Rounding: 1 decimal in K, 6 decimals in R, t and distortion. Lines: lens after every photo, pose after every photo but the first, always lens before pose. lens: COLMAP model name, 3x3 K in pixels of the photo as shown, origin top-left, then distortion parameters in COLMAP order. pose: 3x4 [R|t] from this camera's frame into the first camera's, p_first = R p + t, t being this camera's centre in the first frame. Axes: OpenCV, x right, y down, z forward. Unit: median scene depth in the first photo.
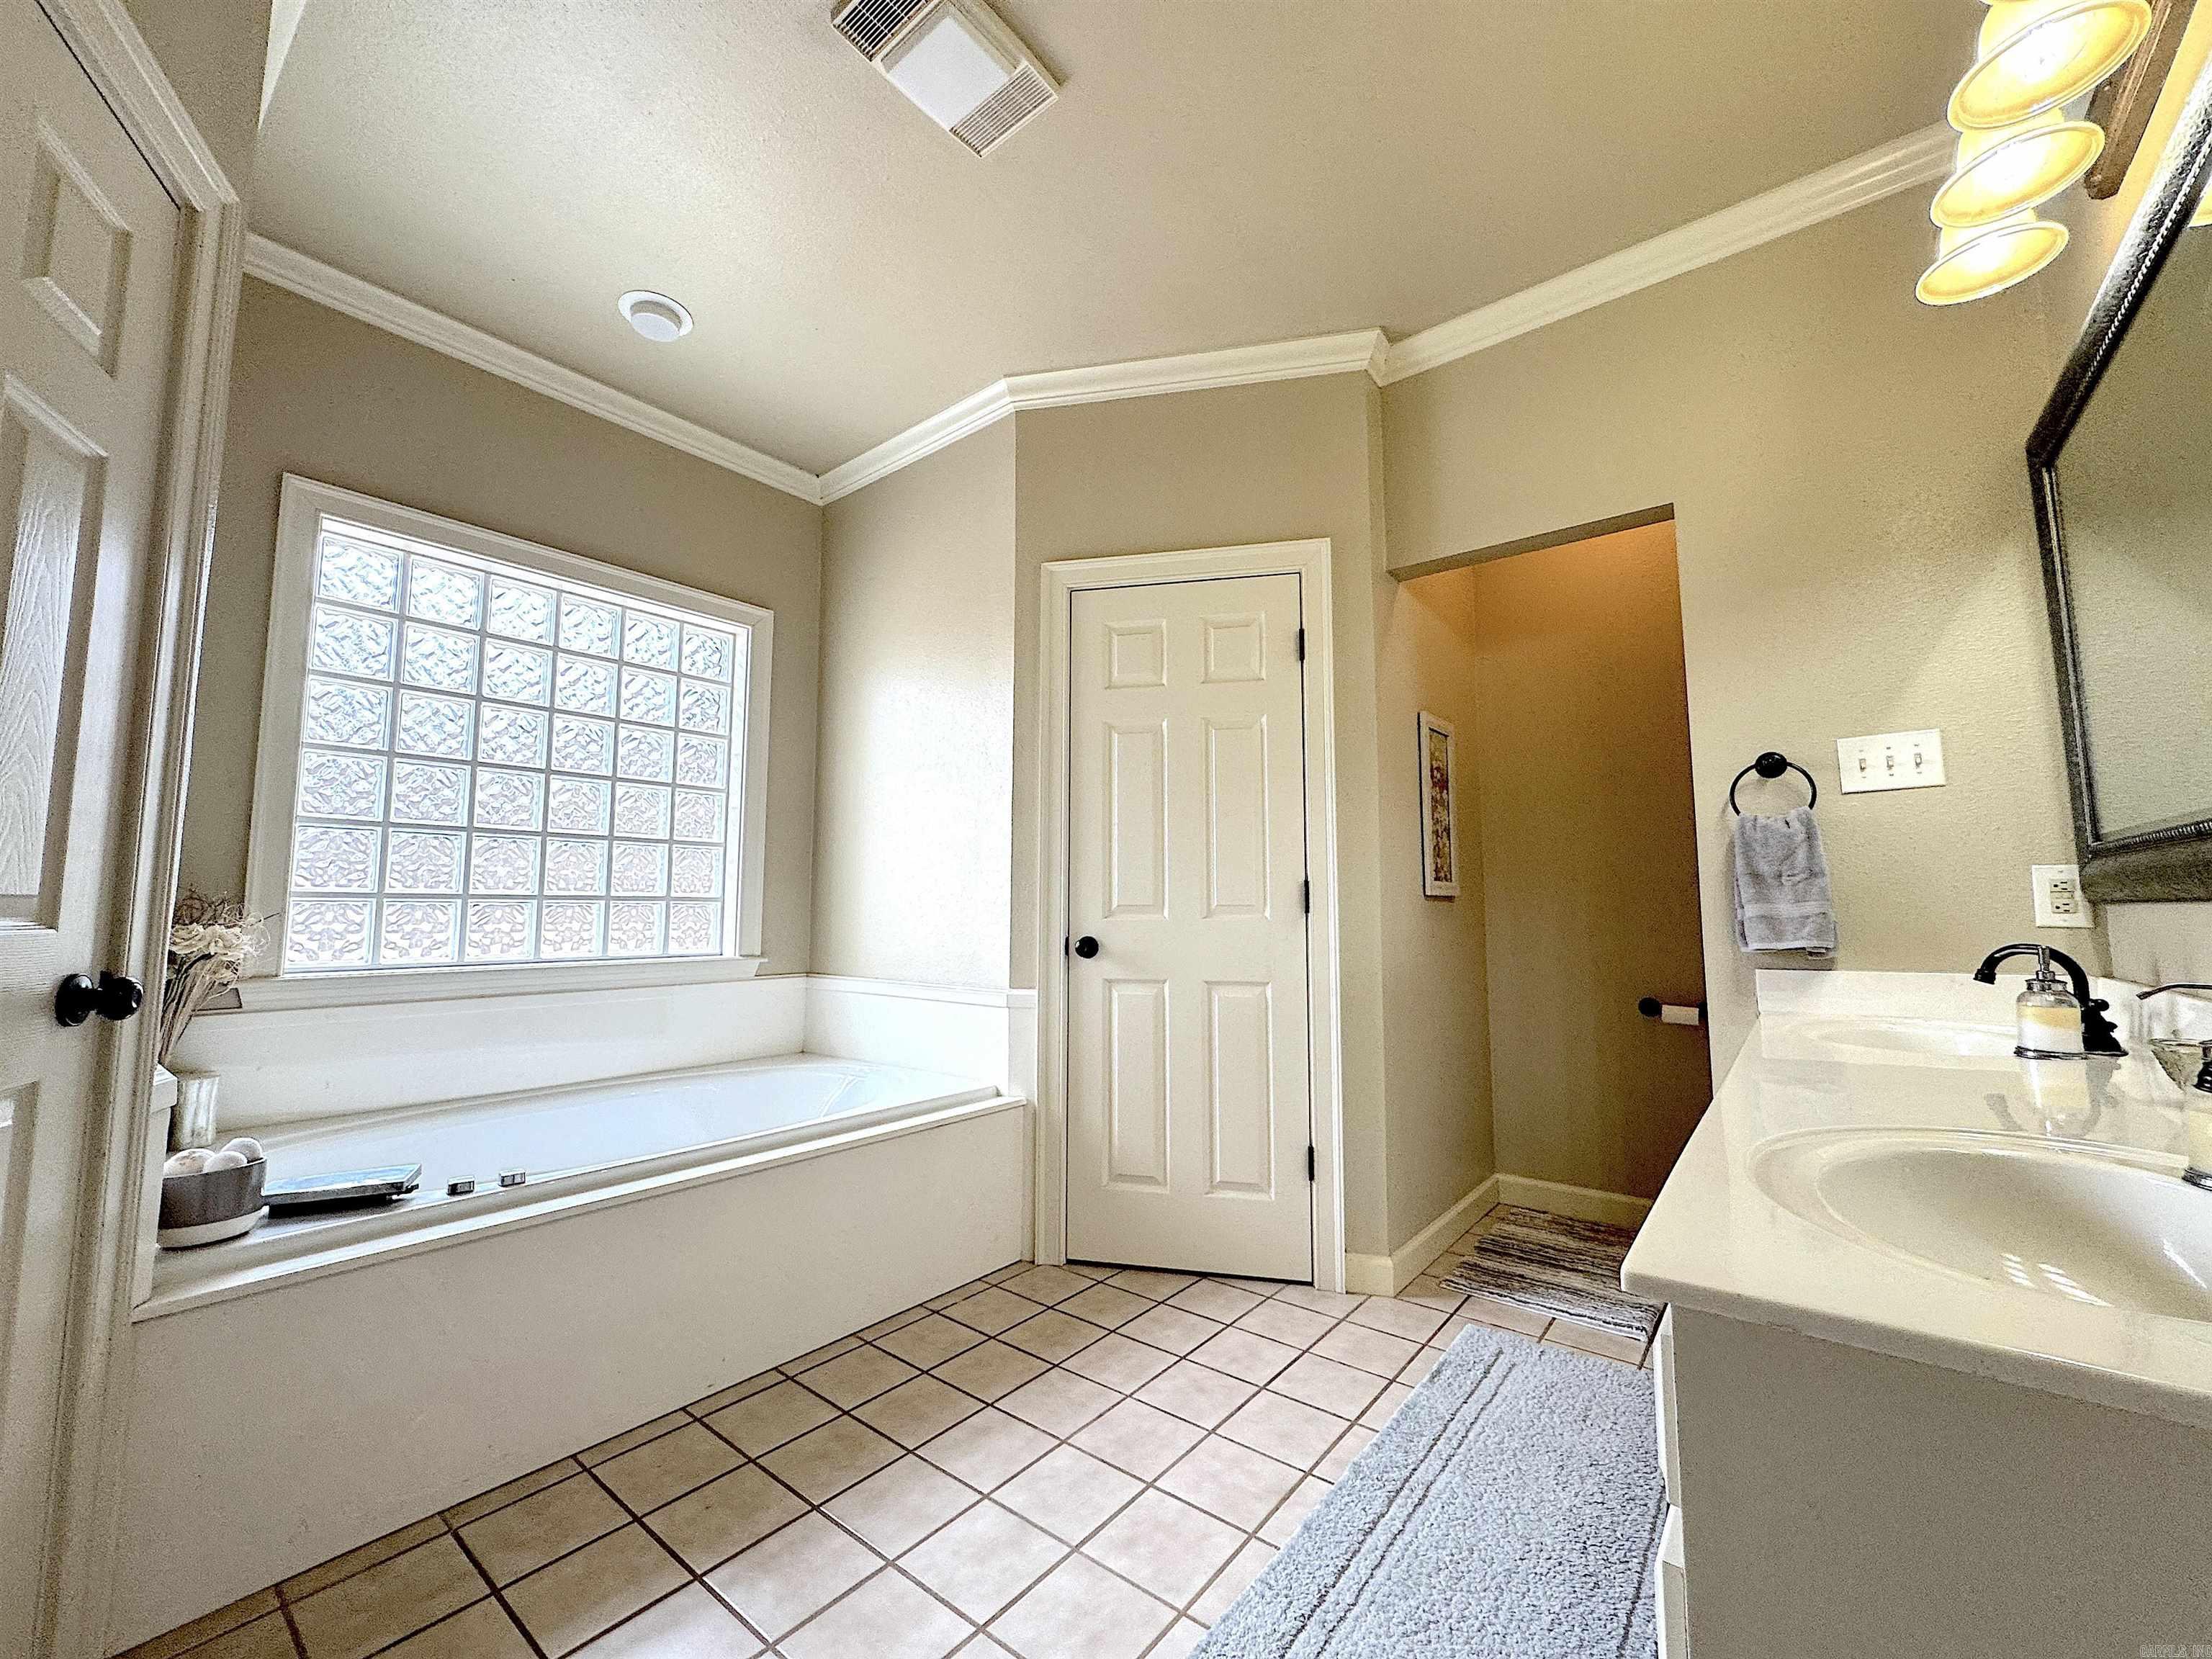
lens RADIAL K [[881.5, 0, 1103.5], [0, 881.5, 826.7], [0, 0, 1]] dist [-0.002041, -0.000093]
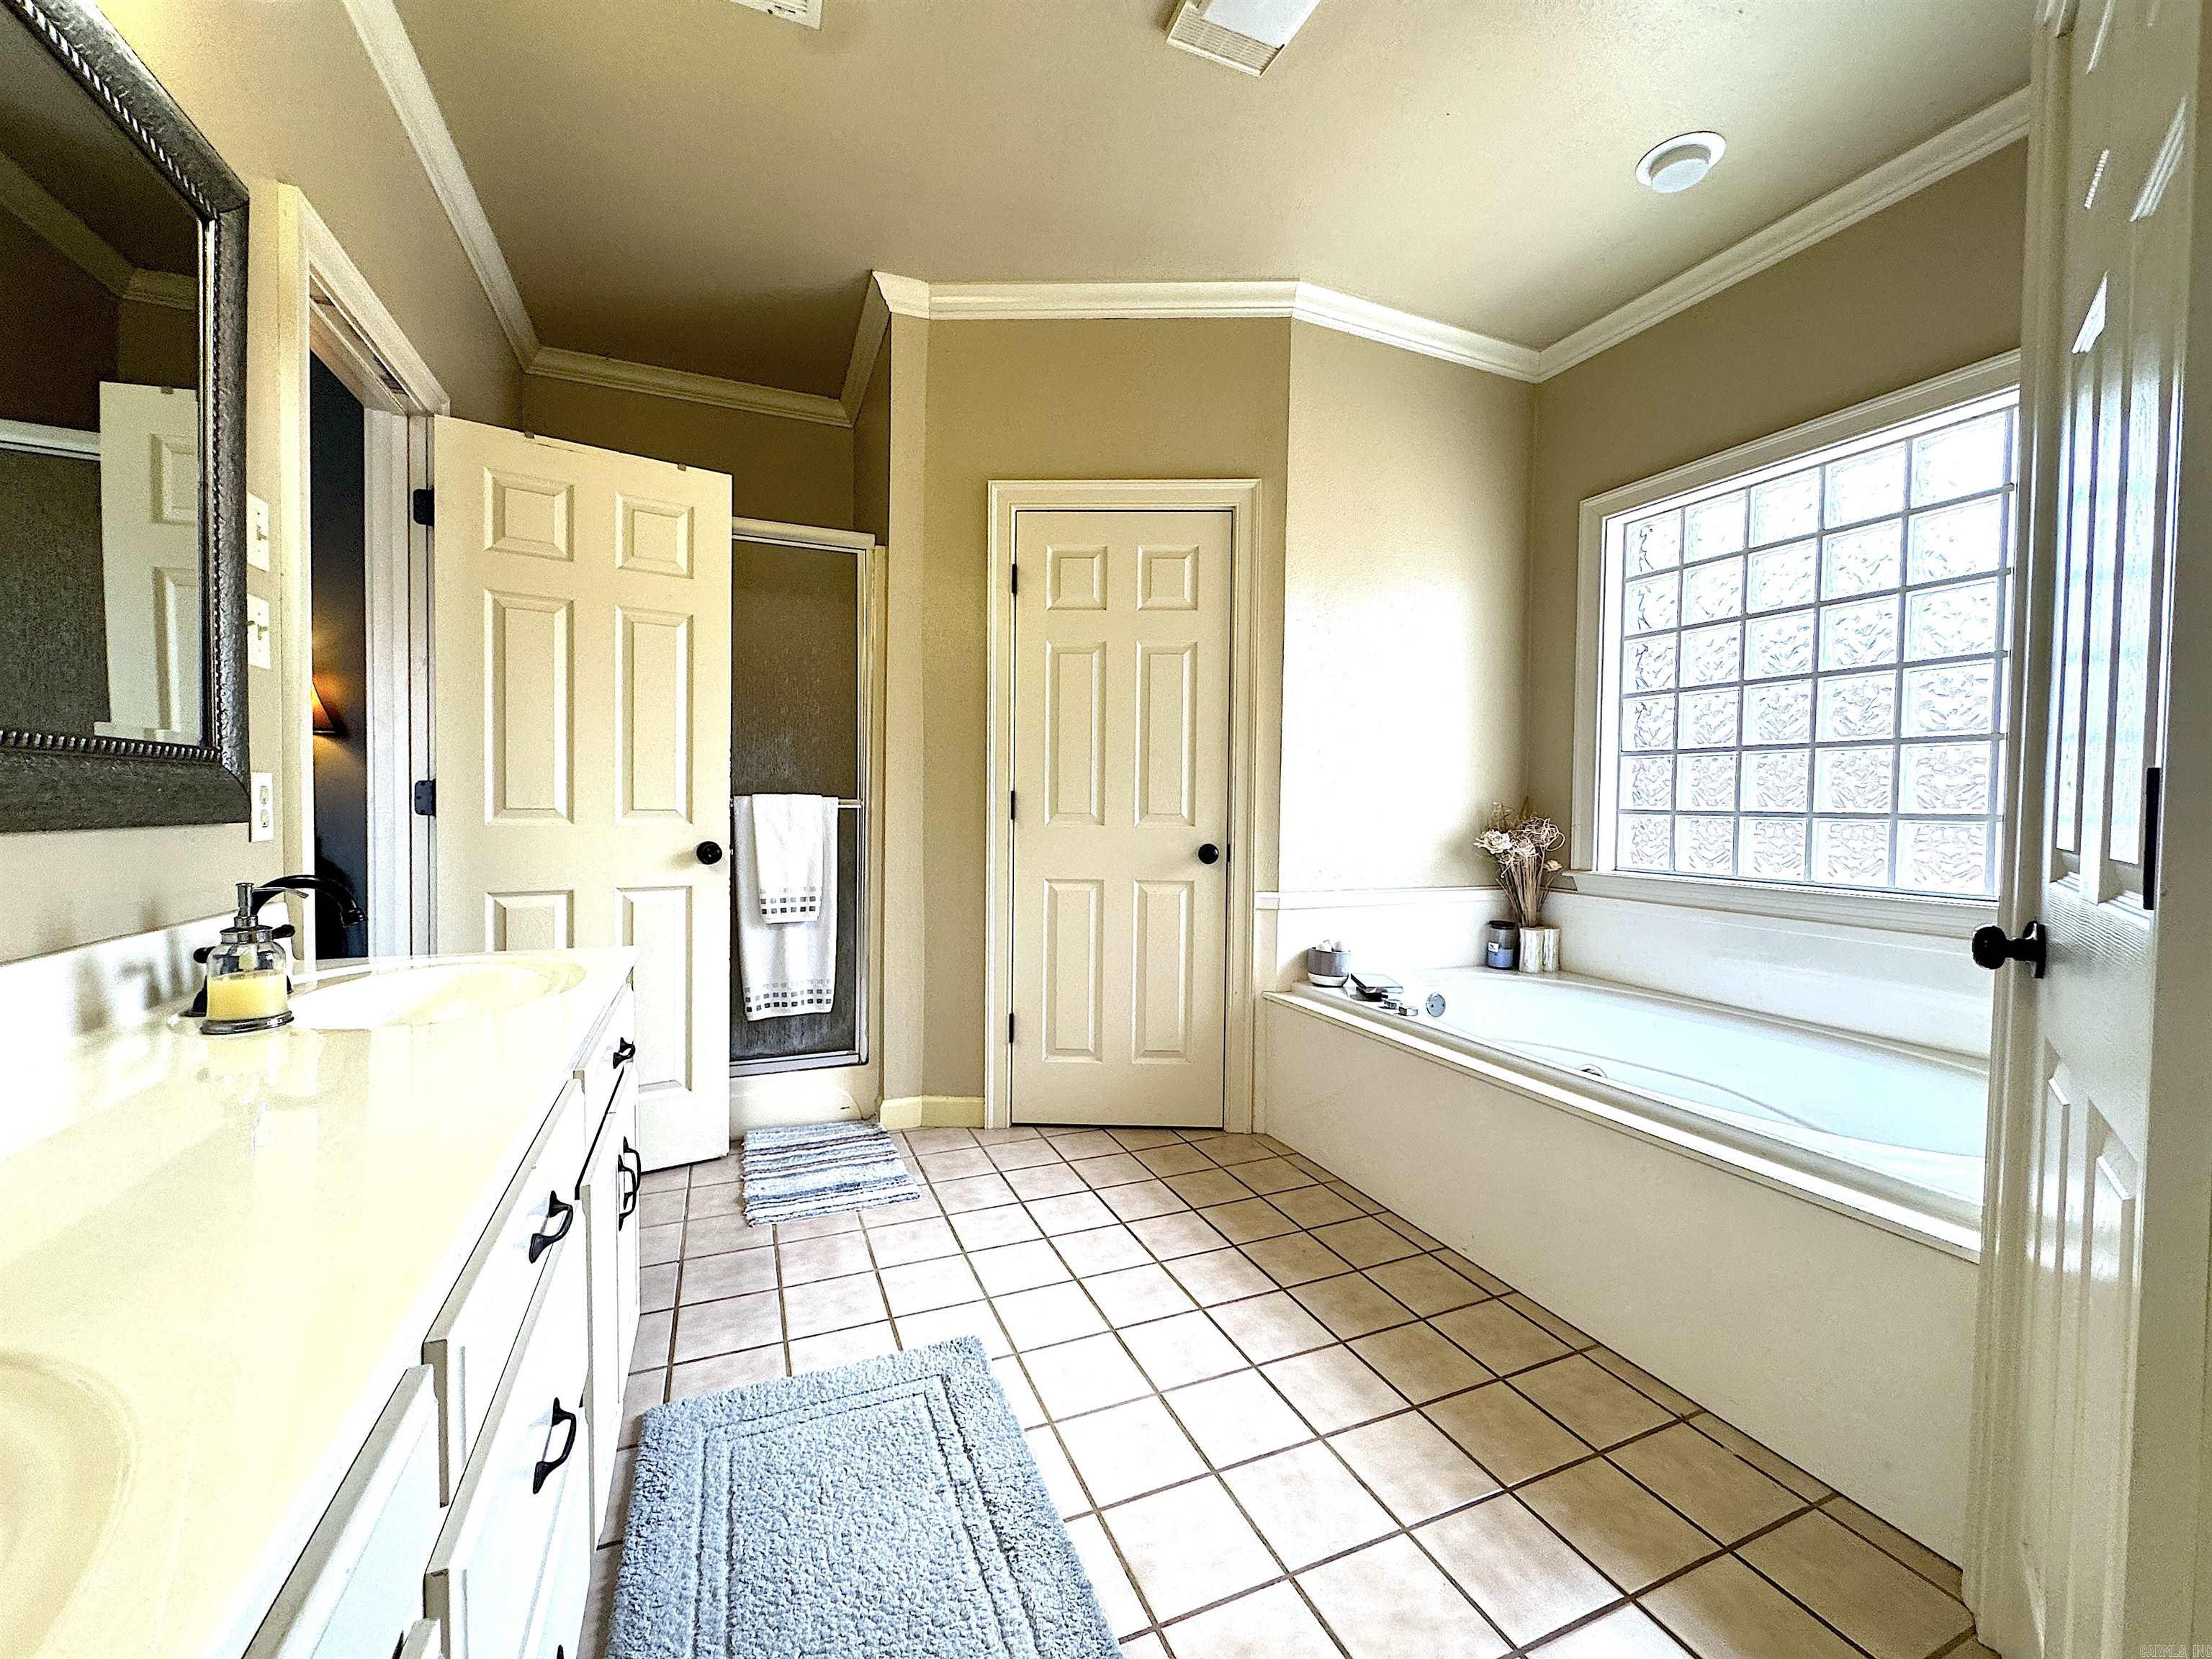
lens RADIAL K [[881.5, 0, 1103.5], [0, 881.5, 826.7], [0, 0, 1]] dist [-0.002041, -0.000093]
pose [[-0.479099, 0.014556, -0.877640, 0.608780], [0.071372, 0.997198, -0.022422, 0.072533], [0.874855, -0.073381, -0.478795, 0.948959]]
